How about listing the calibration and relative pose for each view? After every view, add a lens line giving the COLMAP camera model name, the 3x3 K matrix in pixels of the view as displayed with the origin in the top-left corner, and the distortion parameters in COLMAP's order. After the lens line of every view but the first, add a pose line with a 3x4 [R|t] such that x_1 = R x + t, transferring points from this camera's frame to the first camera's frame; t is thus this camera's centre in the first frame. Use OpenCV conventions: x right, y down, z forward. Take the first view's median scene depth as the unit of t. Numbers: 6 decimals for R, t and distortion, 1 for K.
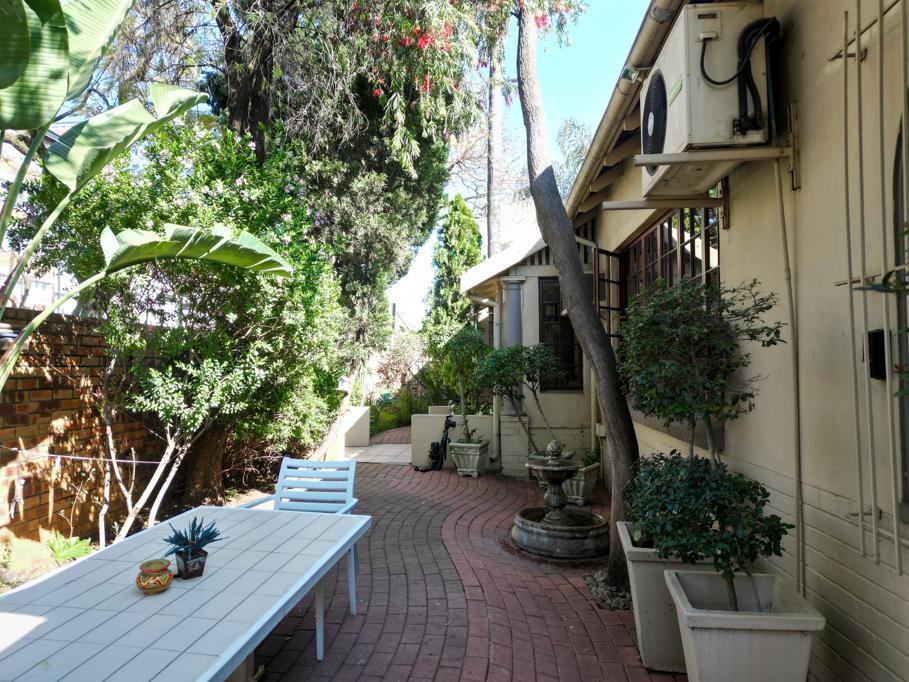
lens RADIAL K [[636.6, 0, 454.4], [0, 636.6, 342.2], [0, 0, 1]] dist [0.066696, -0.004917]
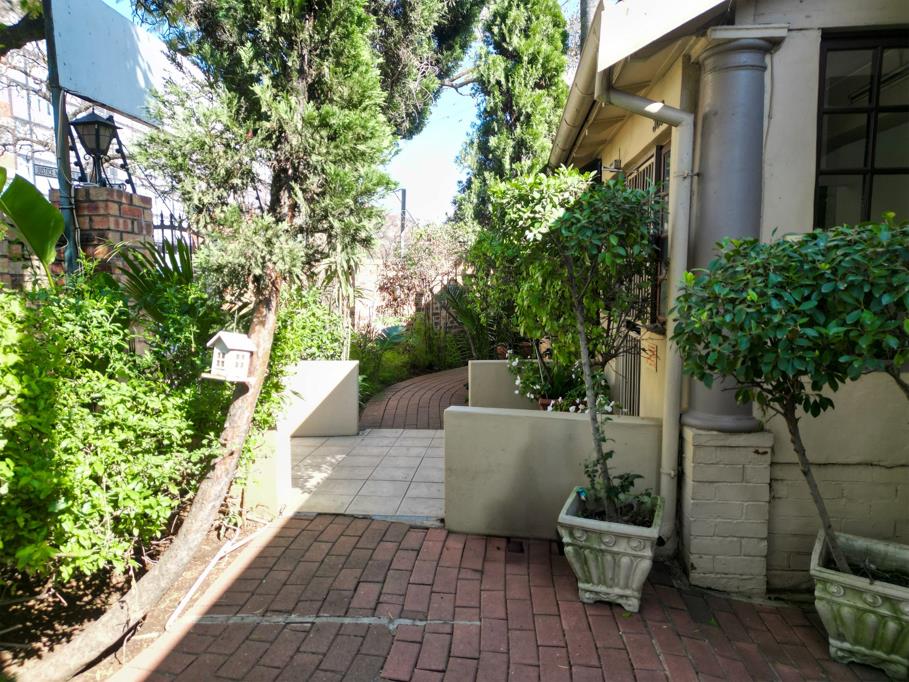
lens RADIAL K [[636.6, 0, 454.1], [0, 636.6, 341.7], [0, 0, 1]] dist [0.066696, -0.004917]
pose [[0.999795, 0.005641, -0.019439, -0.040382], [-0.002855, 0.990081, 0.140471, 0.009900], [0.020038, -0.140386, 0.989894, 0.455650]]
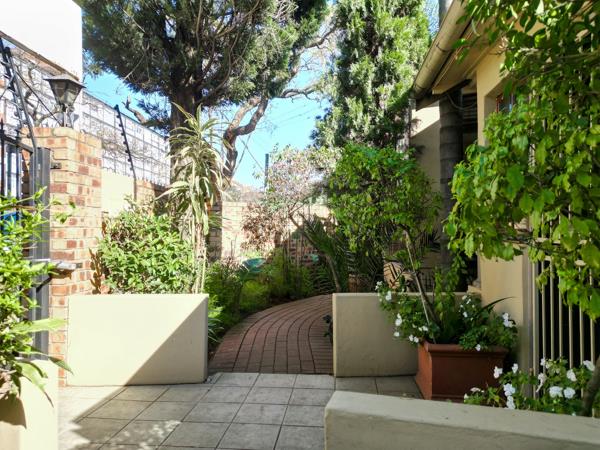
lens RADIAL K [[420.2, 0, 298.2], [0, 420.2, 225.6], [0, 0, 1]] dist [0.066696, -0.004917]
pose [[0.999598, 0.003582, -0.028117, -0.054736], [-0.002911, 0.999711, 0.023861, 0.040362], [0.028194, -0.023769, 0.999320, 0.654618]]
